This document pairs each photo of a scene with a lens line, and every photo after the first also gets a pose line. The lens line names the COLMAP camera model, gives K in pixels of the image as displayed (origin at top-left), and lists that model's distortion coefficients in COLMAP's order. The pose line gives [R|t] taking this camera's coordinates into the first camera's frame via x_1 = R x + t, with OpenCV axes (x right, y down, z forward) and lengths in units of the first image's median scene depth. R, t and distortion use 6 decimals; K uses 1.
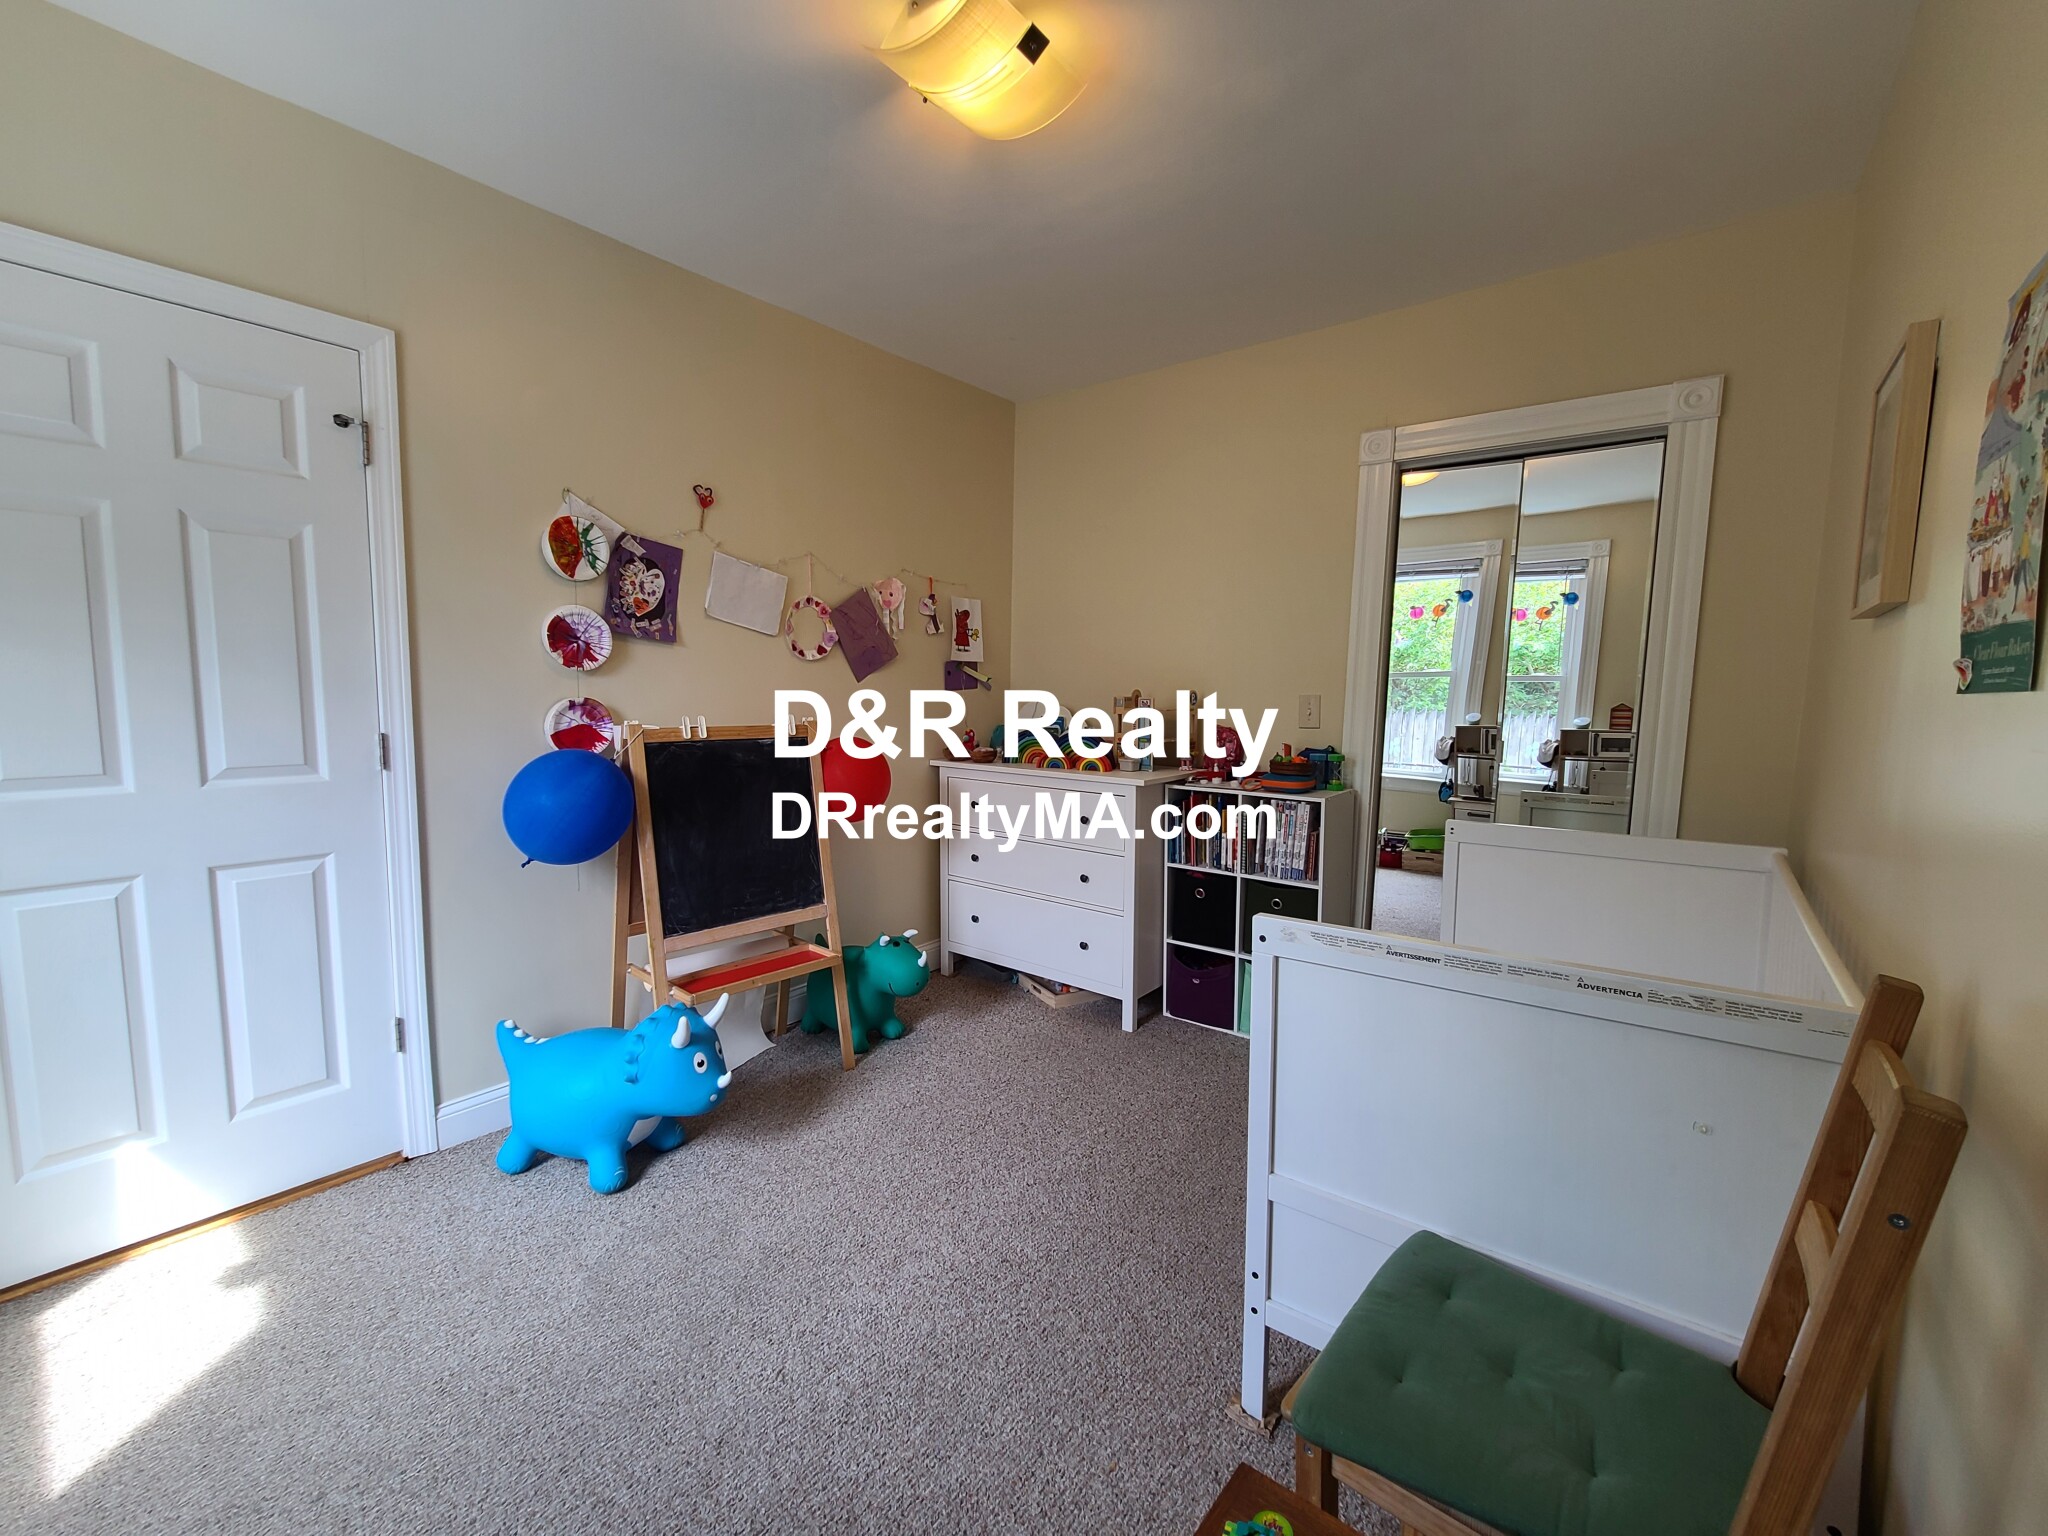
lens RADIAL K [[842.5, 0, 1041.5], [0, 842.5, 764.1], [0, 0, 1]] dist [-0.002230, 0.003681]
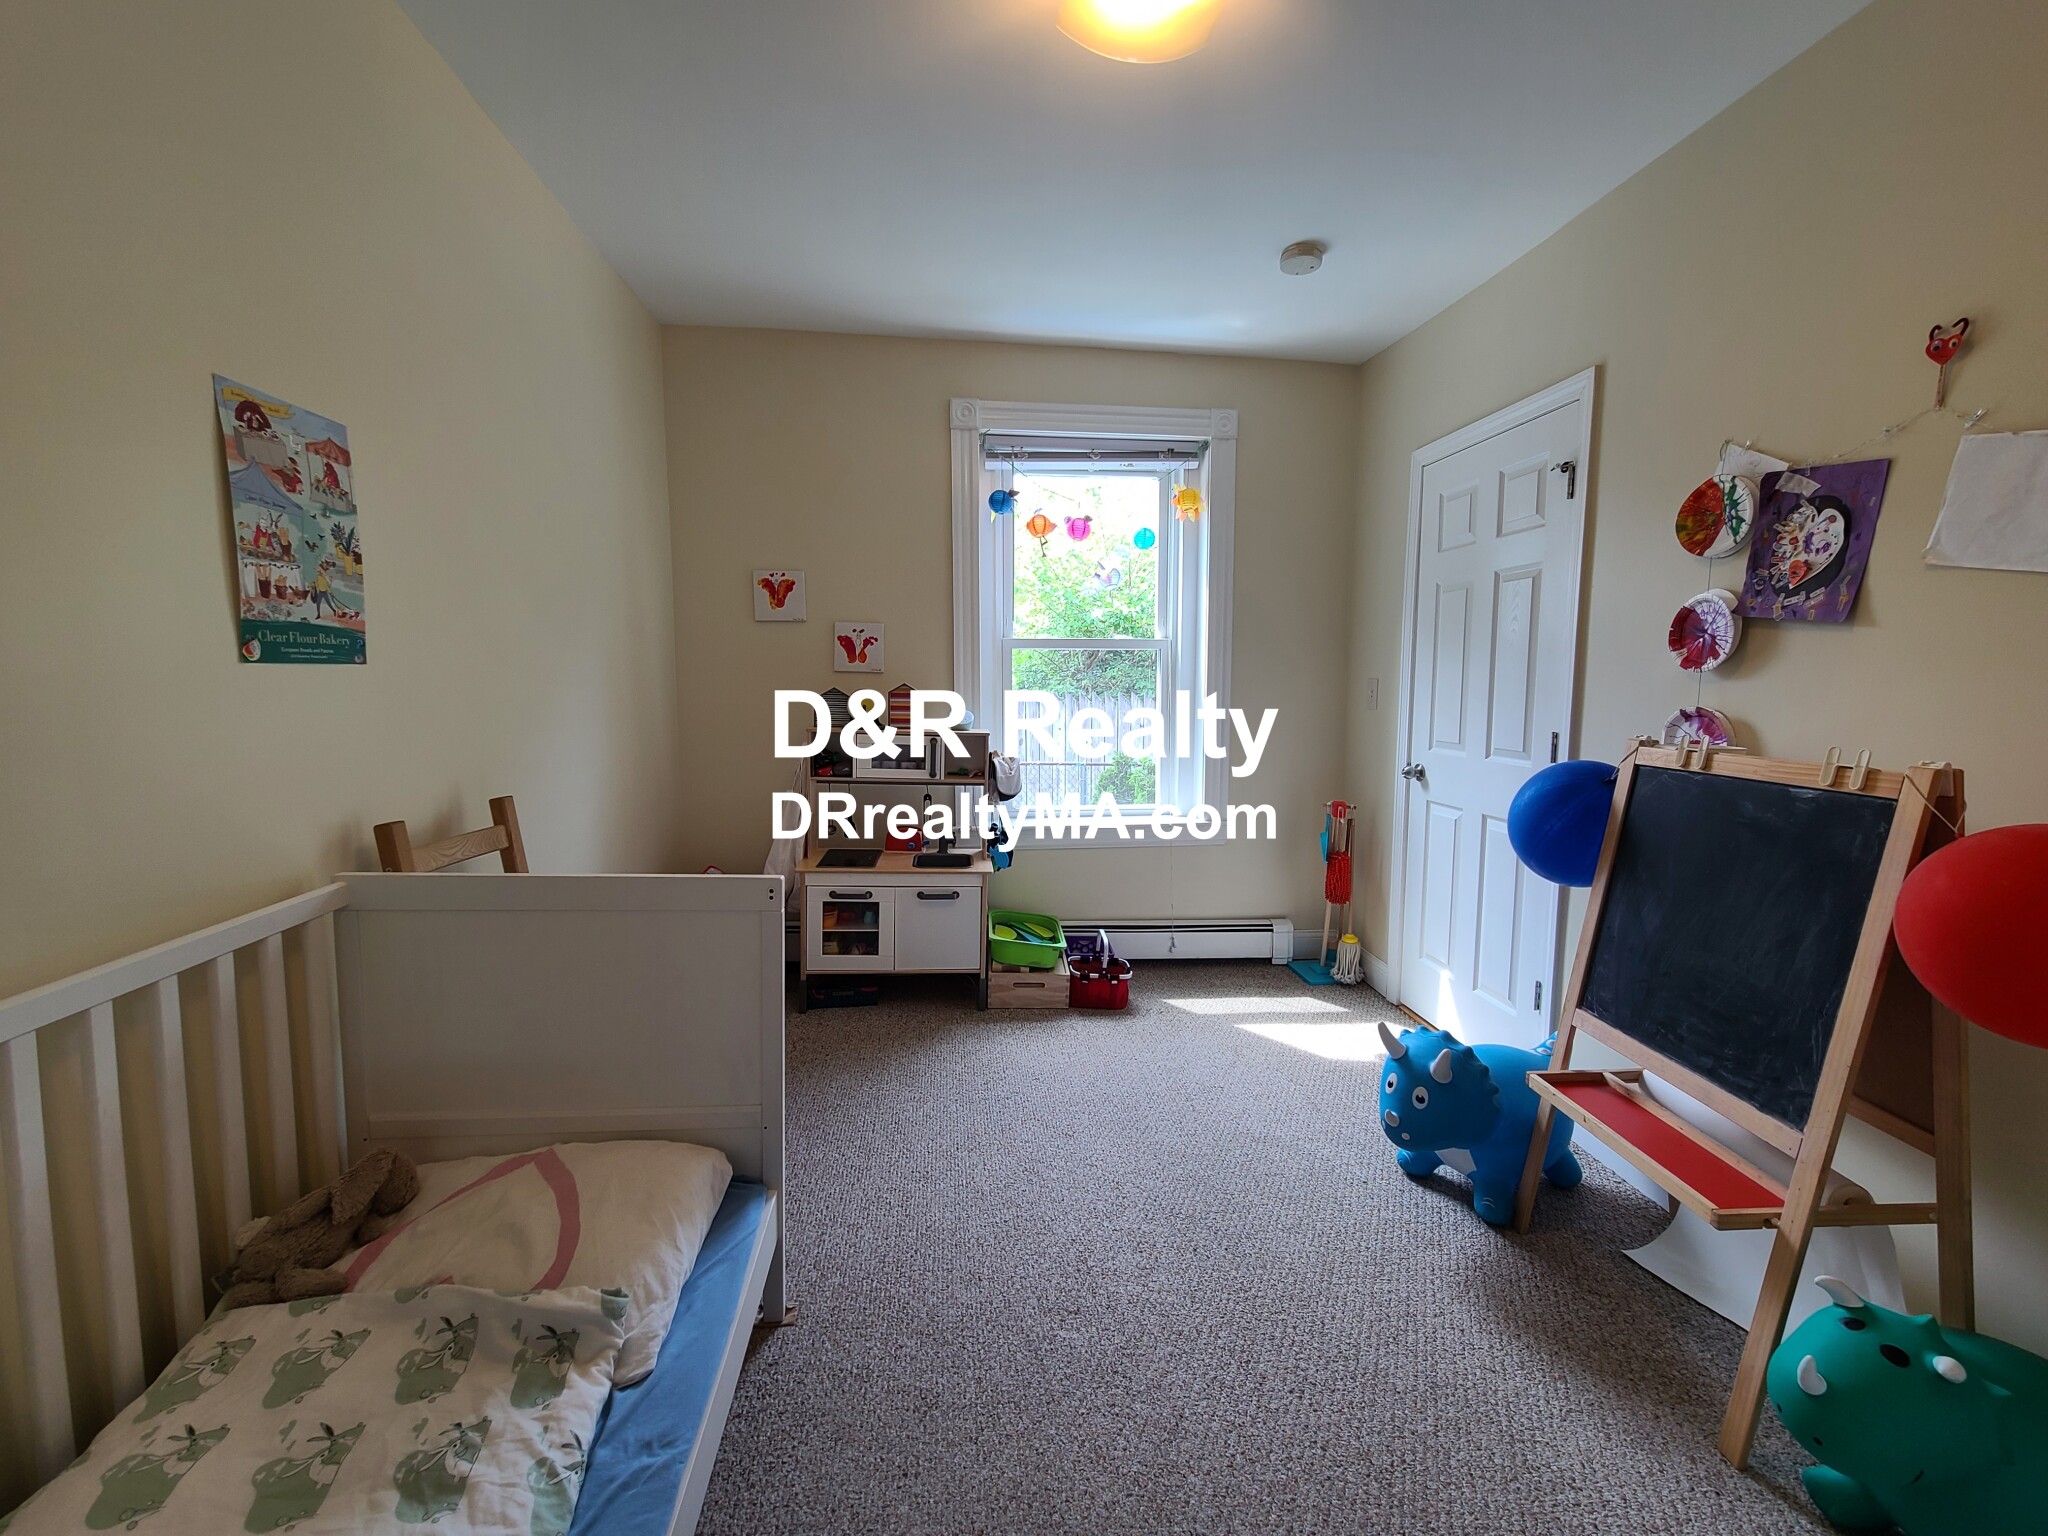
lens RADIAL K [[842.5, 0, 1041.5], [0, 842.5, 764.1], [0, 0, 1]] dist [-0.002230, 0.003681]
pose [[-0.712463, 0.048894, -0.700004, 0.429814], [-0.085707, 0.984037, 0.155965, -0.093024], [0.696456, 0.171115, -0.696899, 1.090836]]
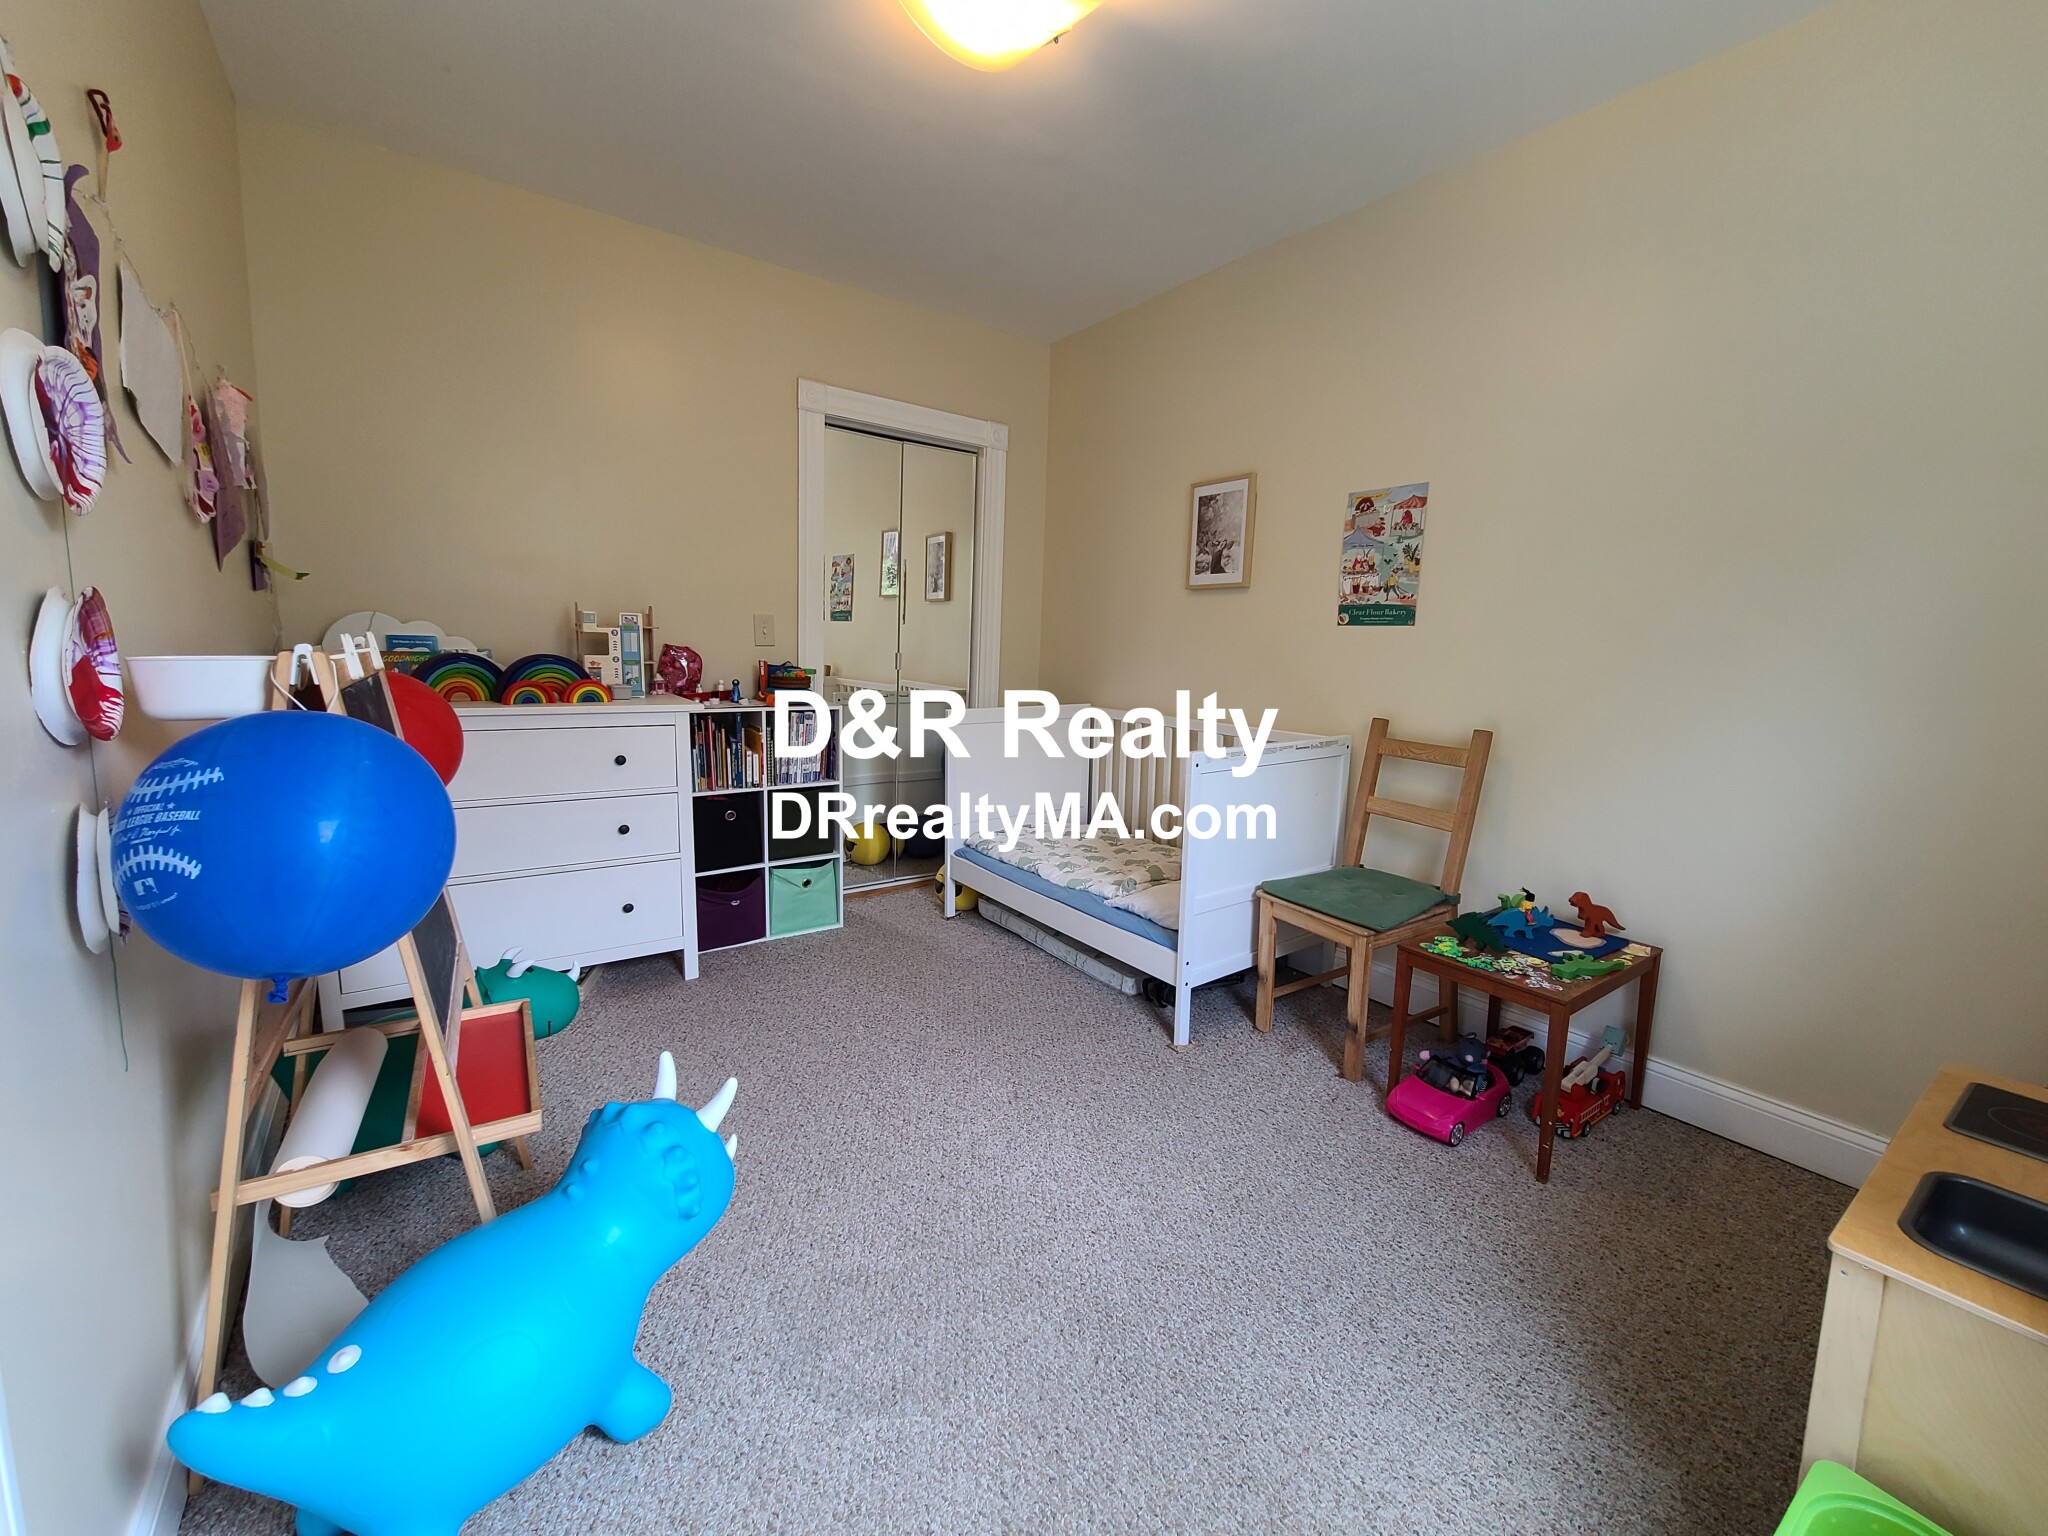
lens RADIAL K [[842.5, 0, 1041.5], [0, 842.5, 764.1], [0, 0, 1]] dist [-0.002230, 0.003681]
pose [[0.266511, -0.148945, 0.952254, -0.781317], [0.057003, 0.988694, 0.138691, -0.027278], [-0.962145, 0.017319, 0.271988, 0.457733]]
